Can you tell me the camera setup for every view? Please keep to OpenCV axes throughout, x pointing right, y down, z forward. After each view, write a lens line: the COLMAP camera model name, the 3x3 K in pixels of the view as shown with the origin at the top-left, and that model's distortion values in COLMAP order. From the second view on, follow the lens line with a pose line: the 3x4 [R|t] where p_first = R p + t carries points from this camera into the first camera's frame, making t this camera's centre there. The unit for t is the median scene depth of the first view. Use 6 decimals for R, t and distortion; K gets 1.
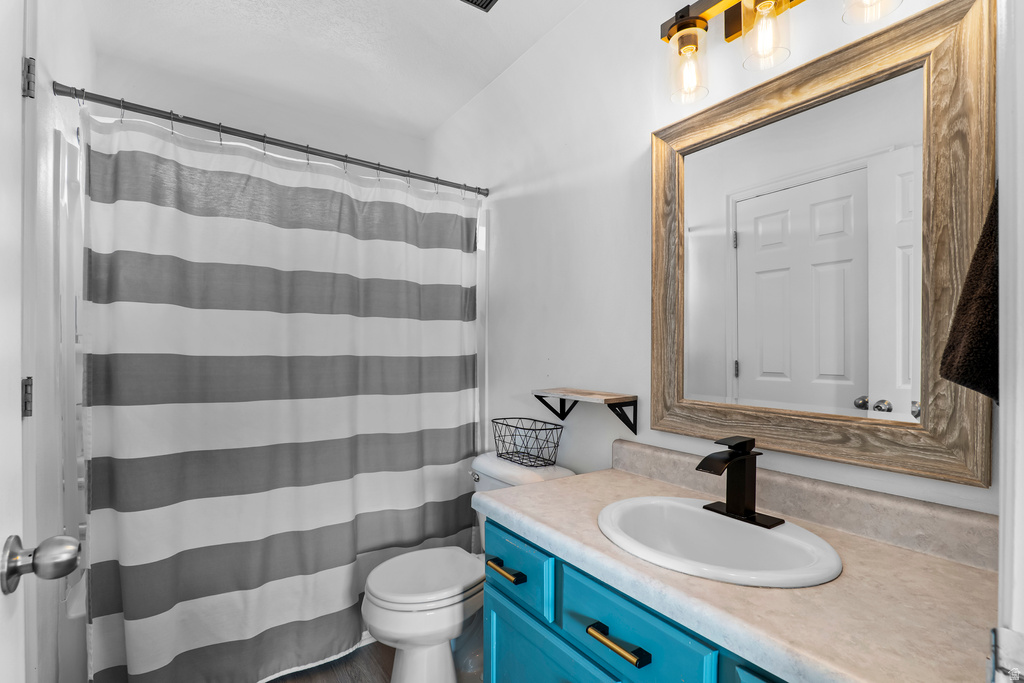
lens RADIAL K [[473.4, 0, 511.6], [0, 473.4, 349.7], [0, 0, 1]] dist [-0.015412, 0.000233]
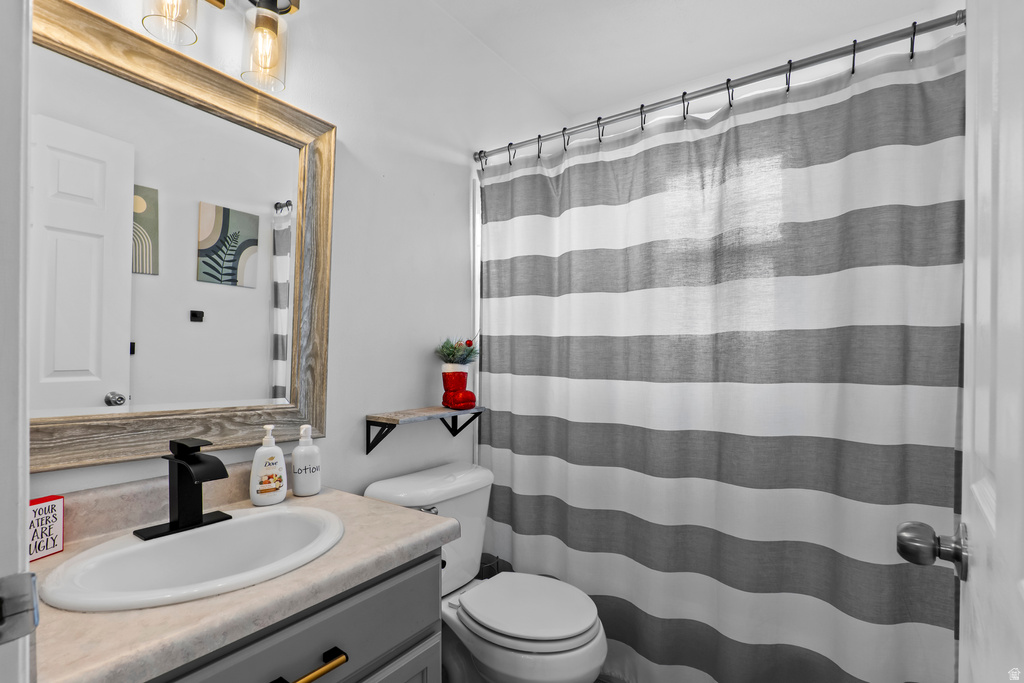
lens RADIAL K [[502.4, 0, 512.5], [0, 502.4, 368.4], [0, 0, 1]] dist [-0.000451, -0.000115]
pose [[-0.356360, -0.007853, 0.934316, -0.638475], [-0.006487, 0.999961, 0.005931, 0.037284], [-0.934326, -0.003948, -0.356397, 0.764136]]
